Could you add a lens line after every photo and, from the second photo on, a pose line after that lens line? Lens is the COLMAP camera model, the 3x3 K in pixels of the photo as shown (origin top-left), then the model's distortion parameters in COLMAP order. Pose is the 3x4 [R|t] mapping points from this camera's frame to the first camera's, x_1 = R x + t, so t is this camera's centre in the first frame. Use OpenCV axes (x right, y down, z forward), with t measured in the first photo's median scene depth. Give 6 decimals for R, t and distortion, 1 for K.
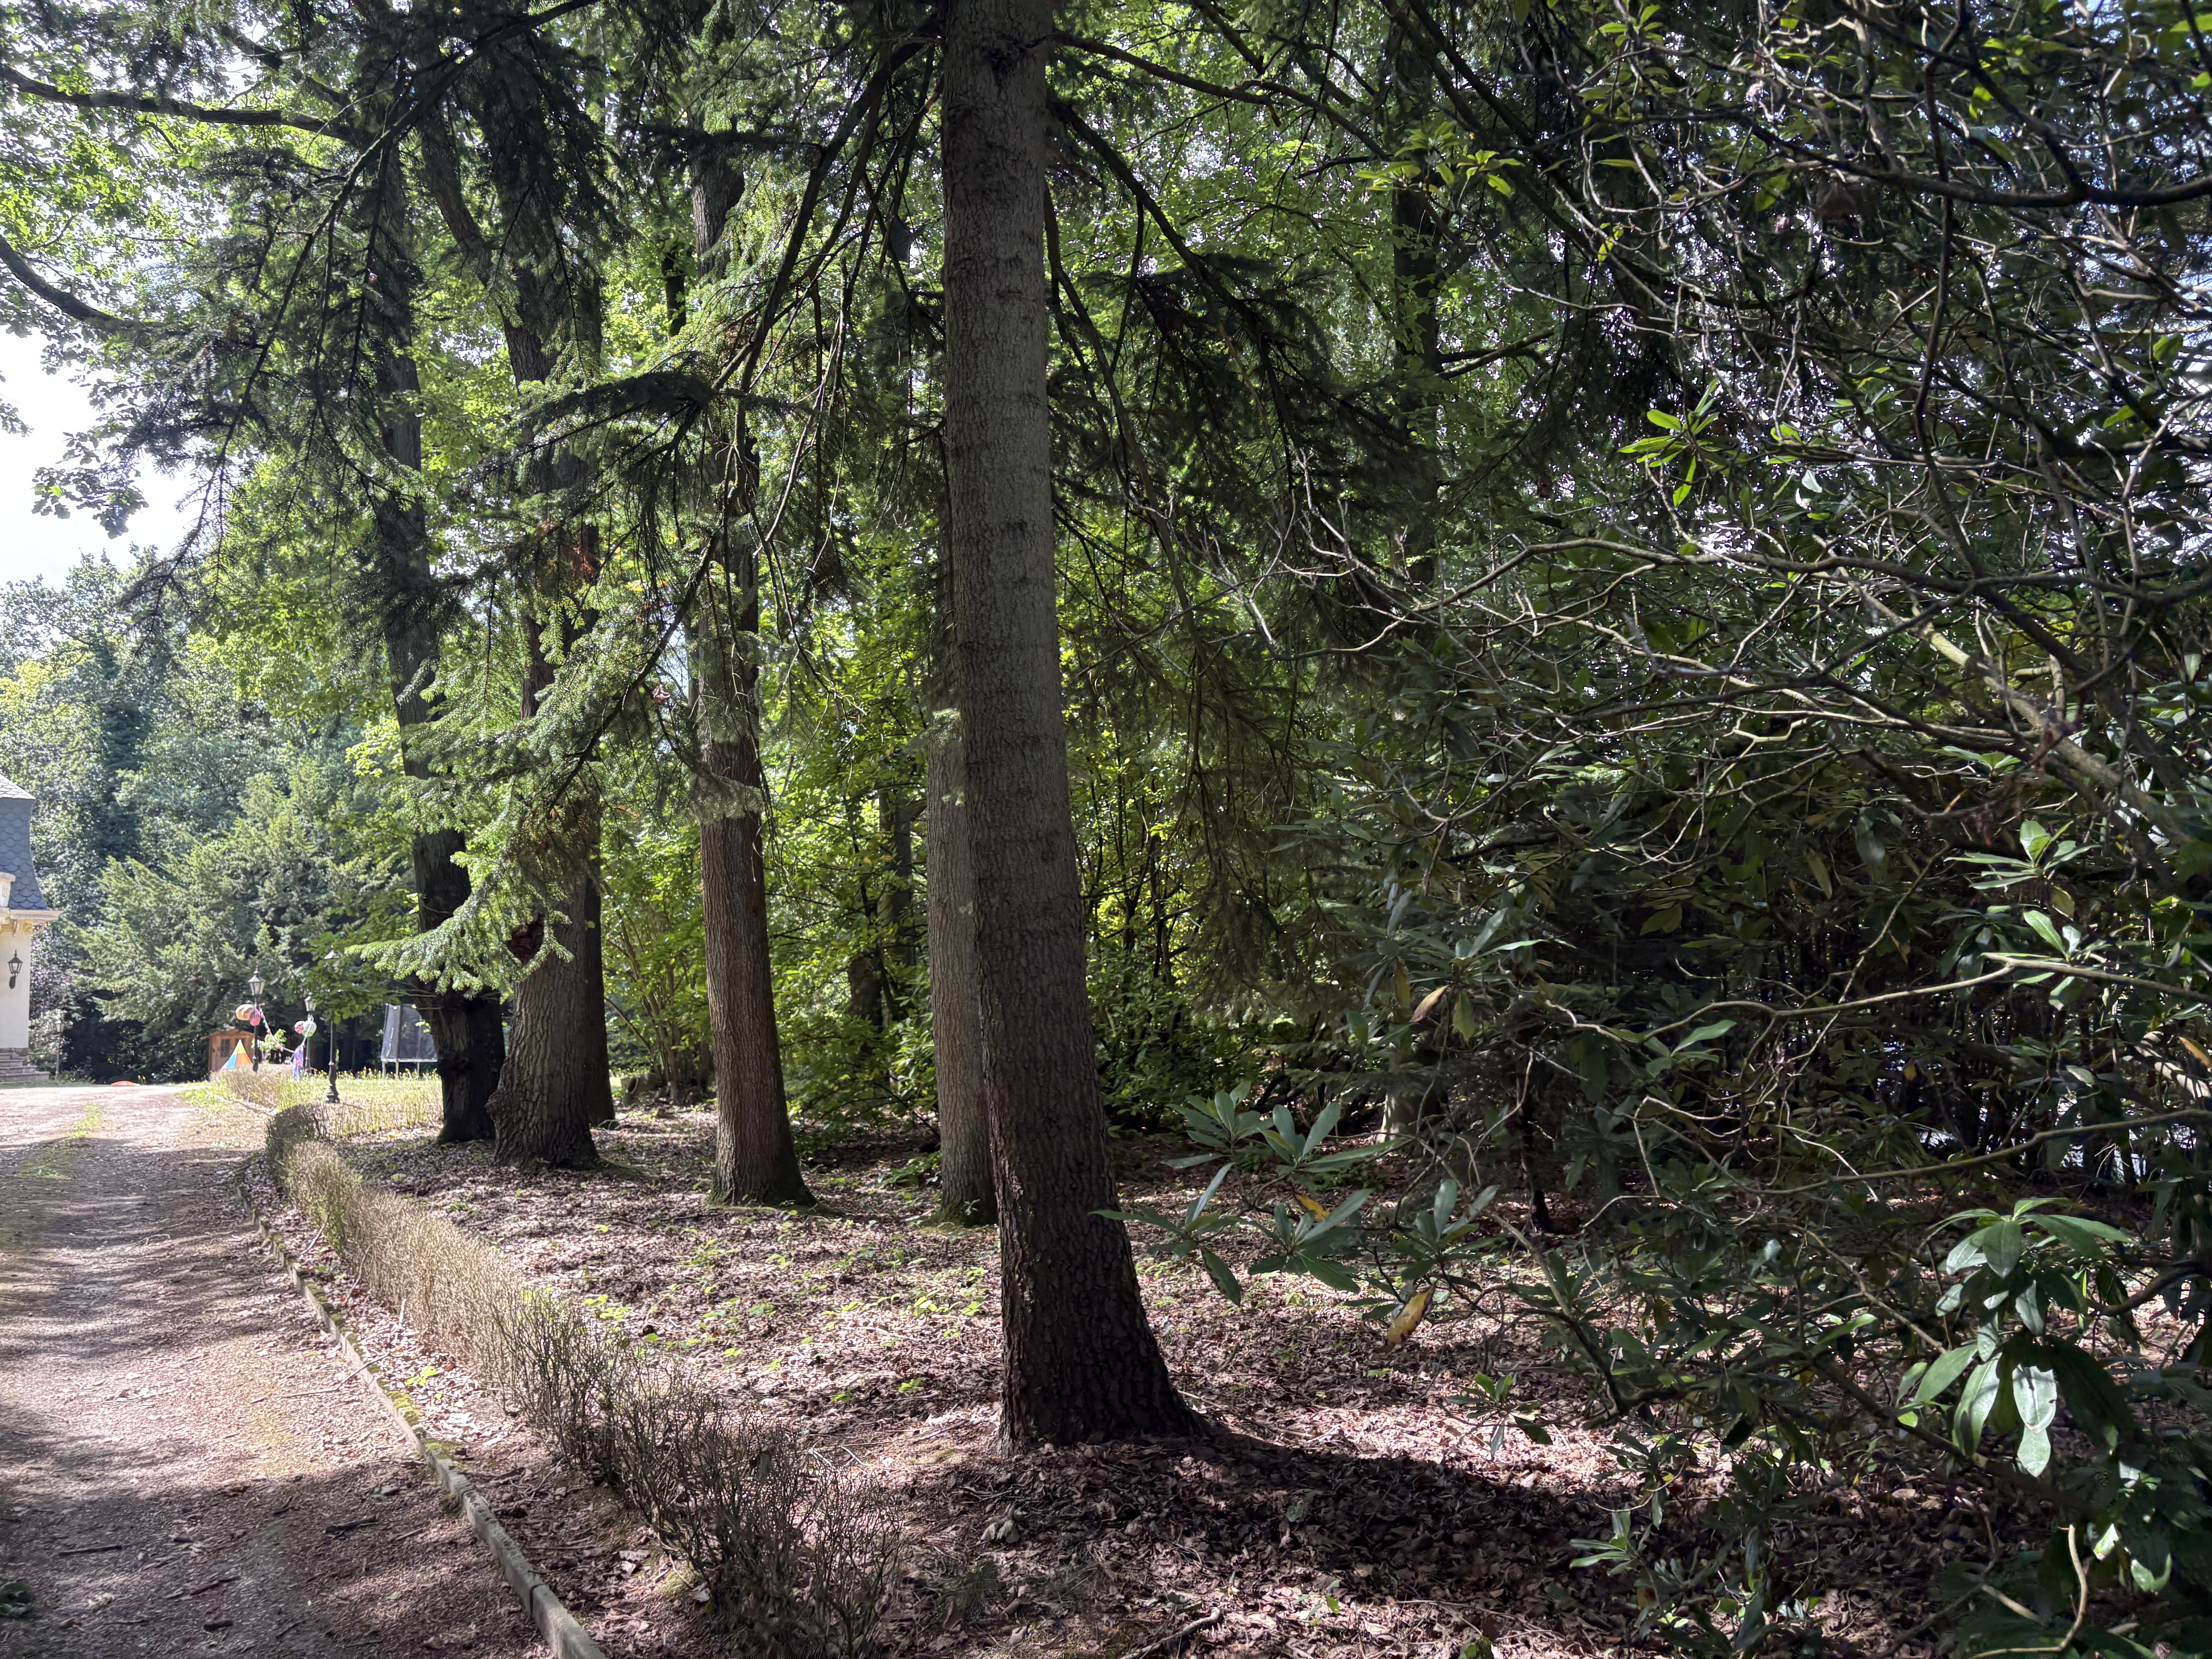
lens RADIAL K [[1684.2, 0, 1148.8], [0, 1684.2, 824.0], [0, 0, 1]] dist [0.072732, -0.074174]
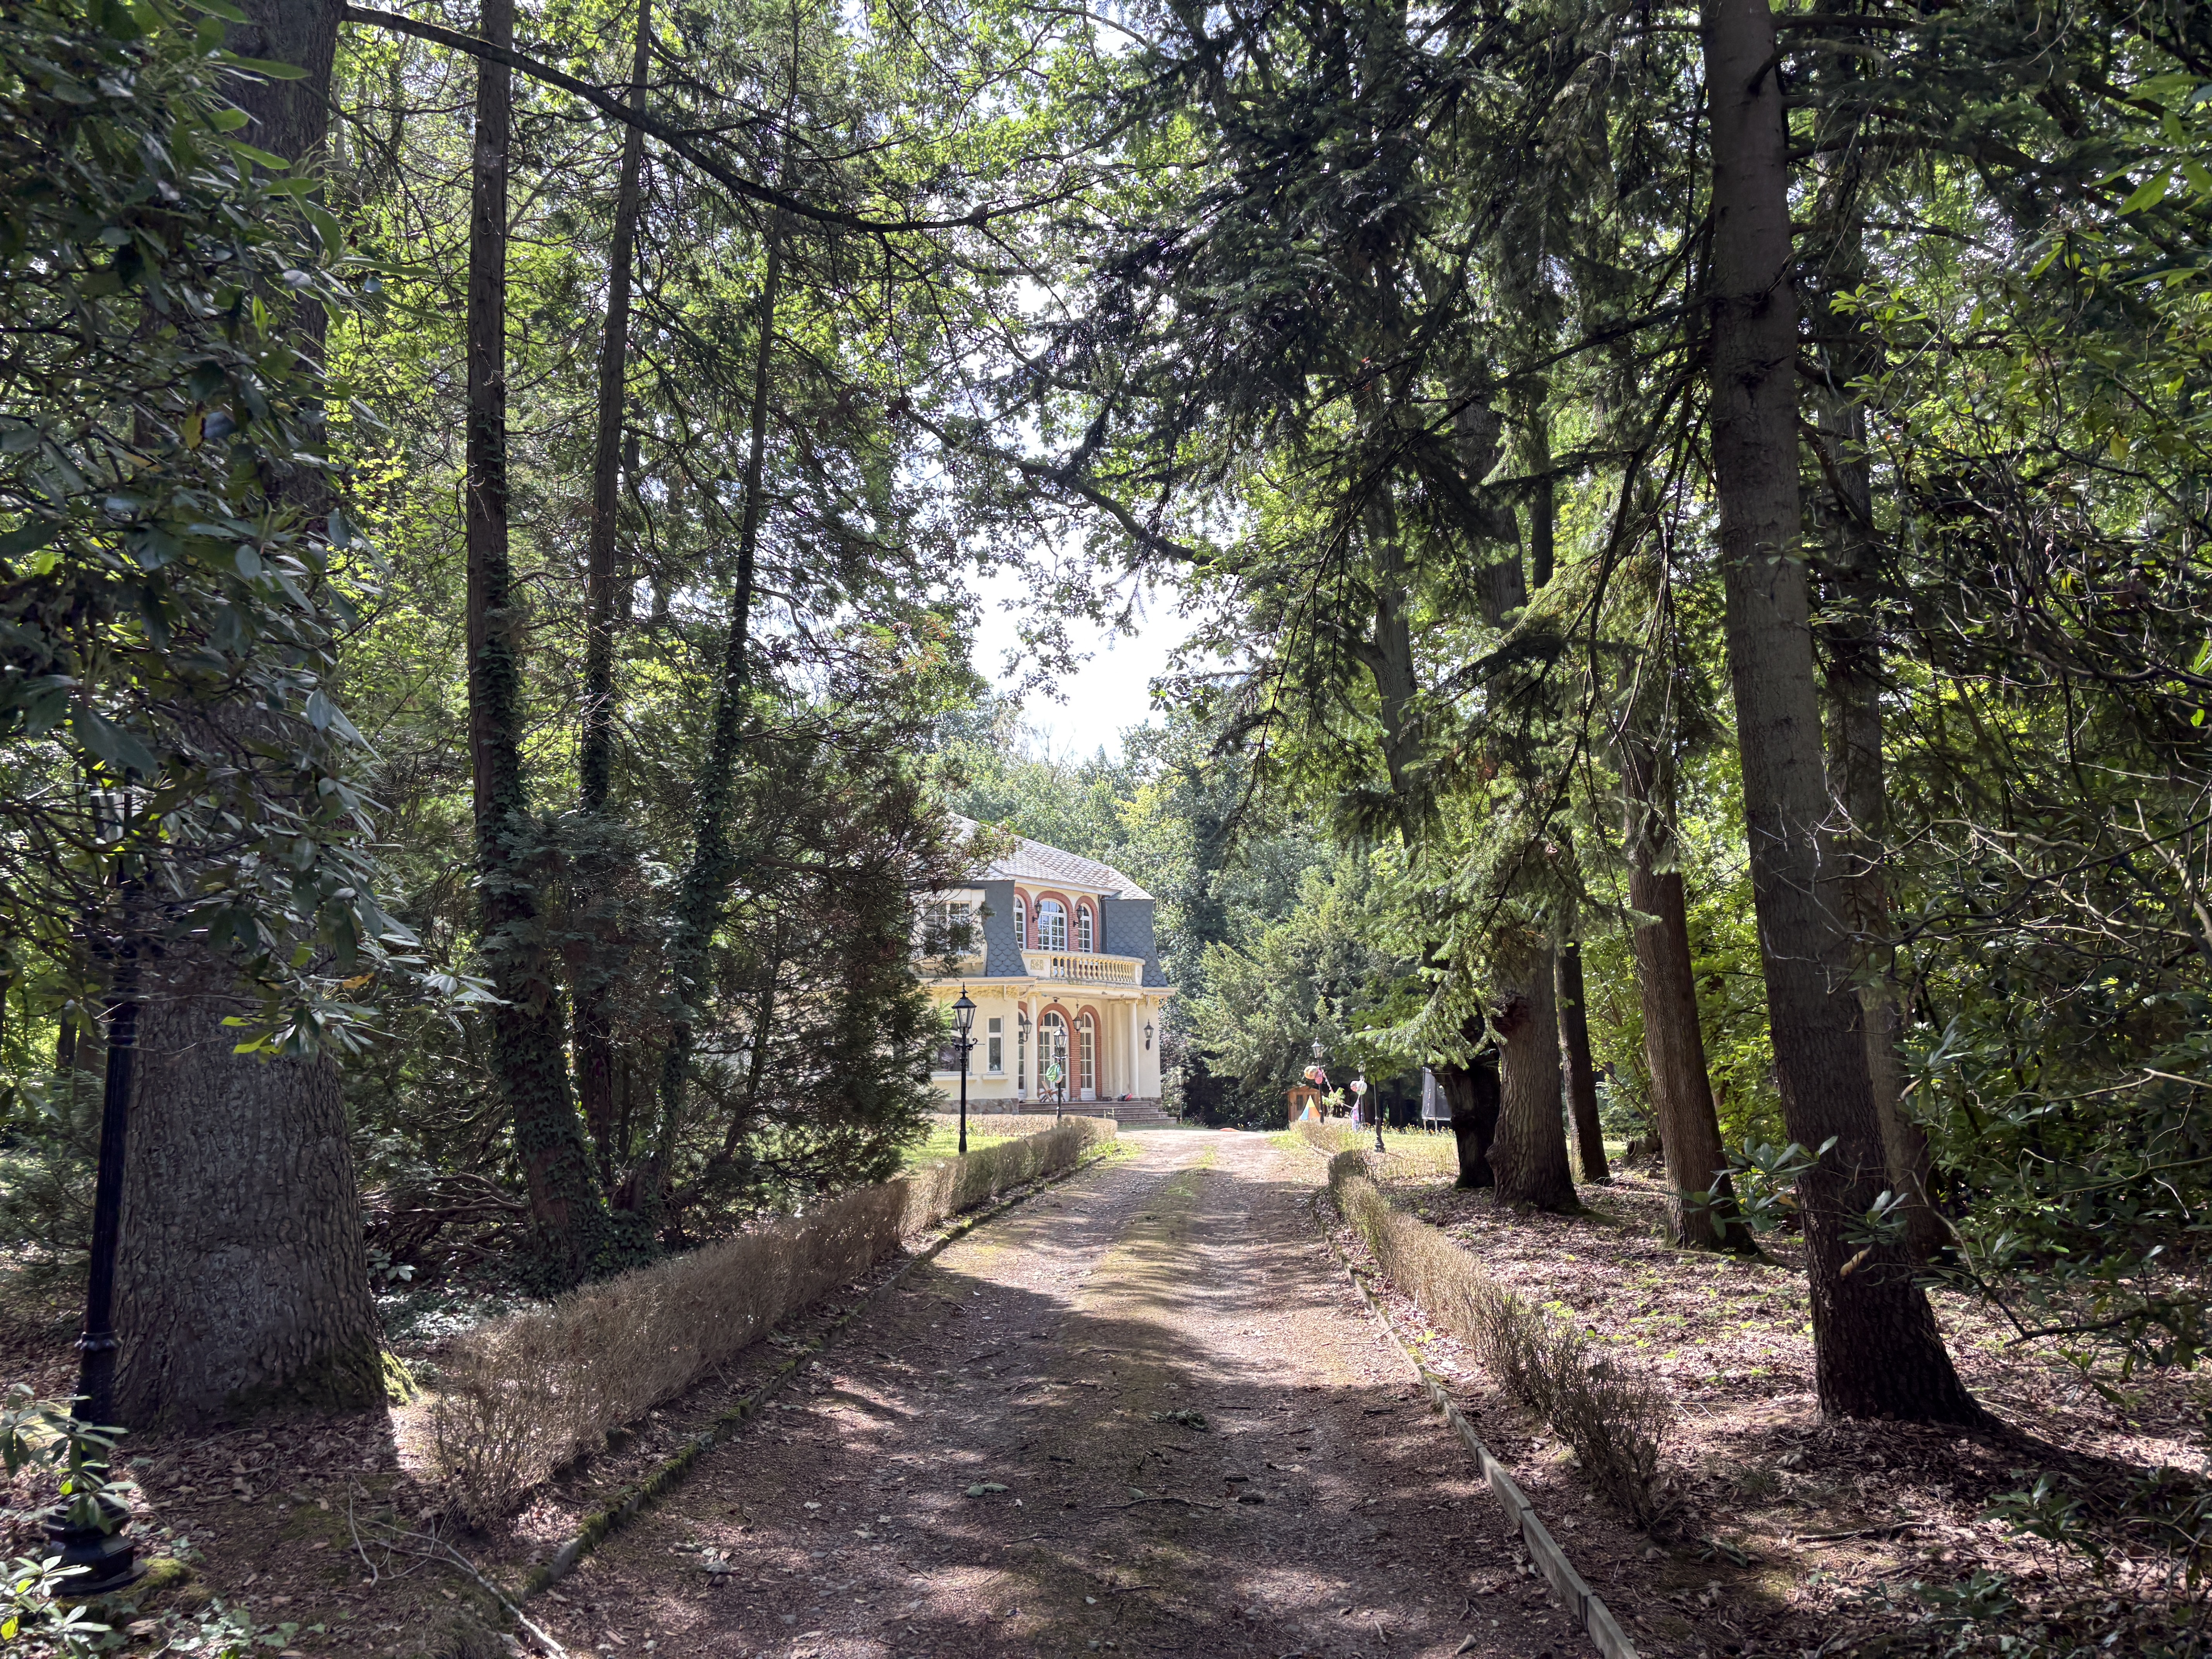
lens RADIAL K [[1685.2, 0, 1061.7], [0, 1685.2, 825.3], [0, 0, 1]] dist [0.101273, -0.174661]
pose [[0.807410, -0.074769, -0.585233, 0.051763], [0.053617, 0.997132, -0.053421, -0.011553], [0.587549, 0.011755, 0.809103, -0.089406]]
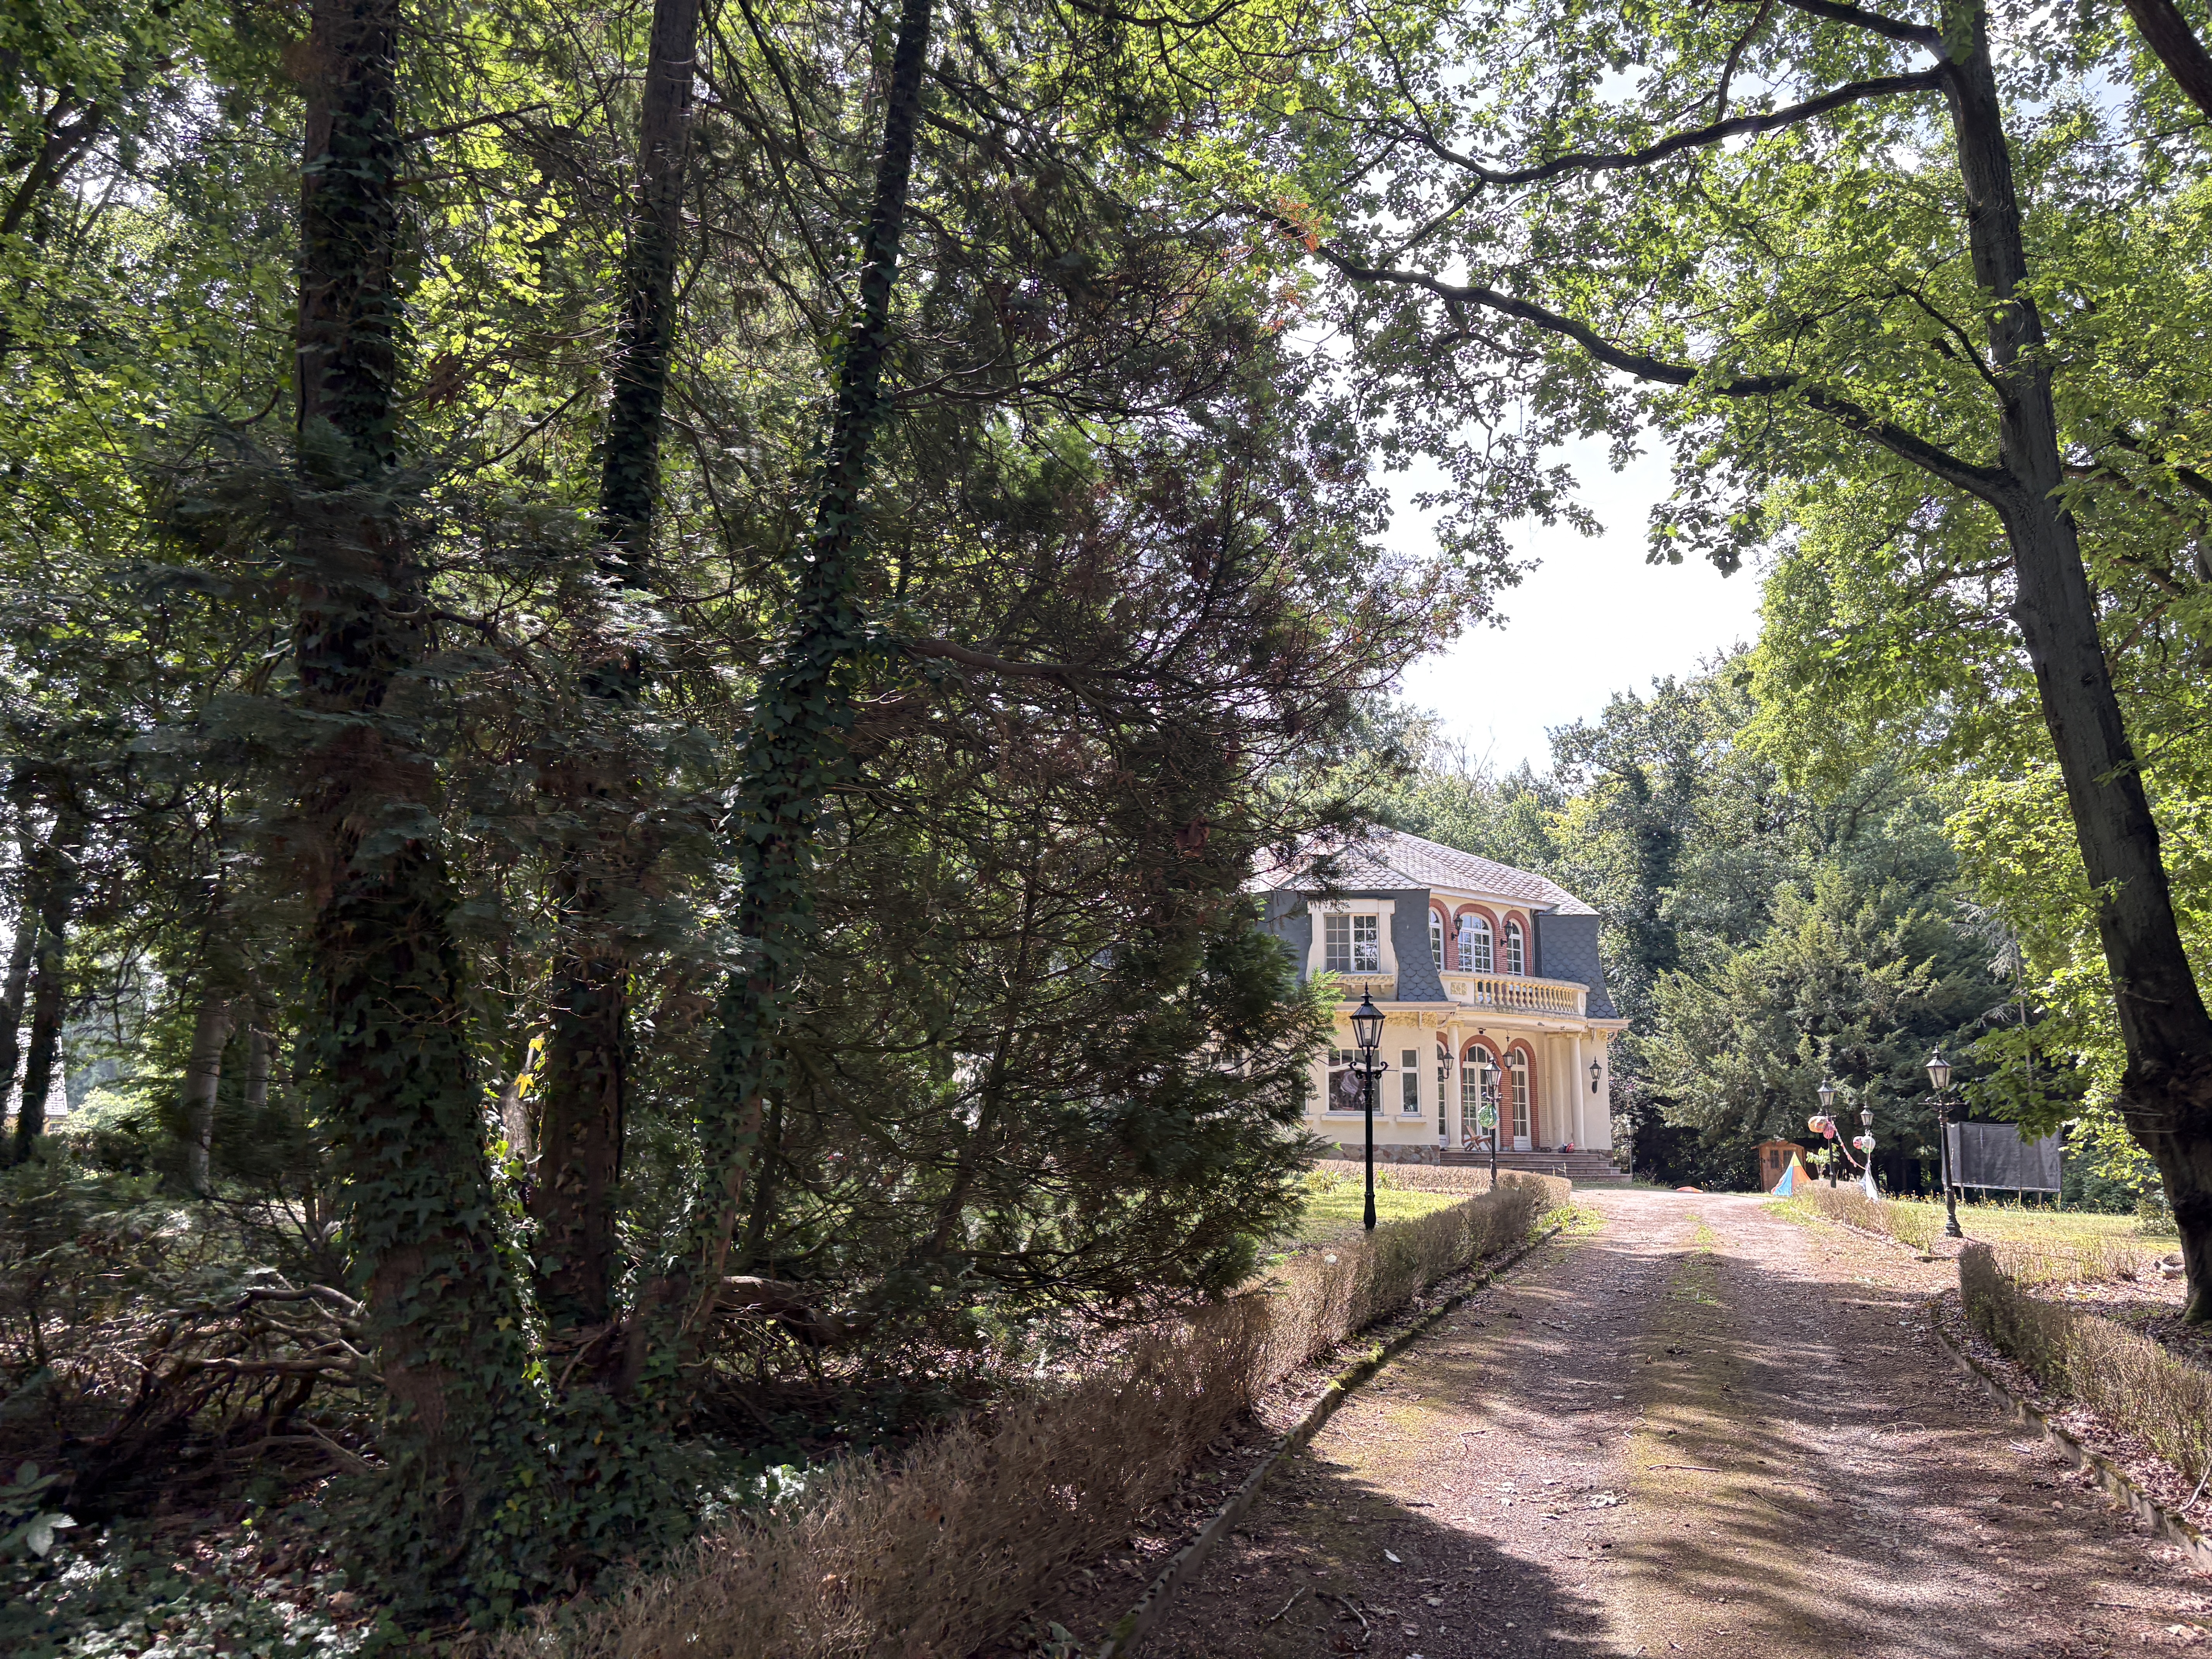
lens RADIAL K [[1684.2, 0, 1148.8], [0, 1684.2, 824.0], [0, 0, 1]] dist [0.072732, -0.074174]
pose [[0.681697, -0.096077, -0.725299, -0.117651], [0.047118, 0.995047, -0.087524, 0.014405], [0.730116, 0.025490, 0.682848, 0.119003]]
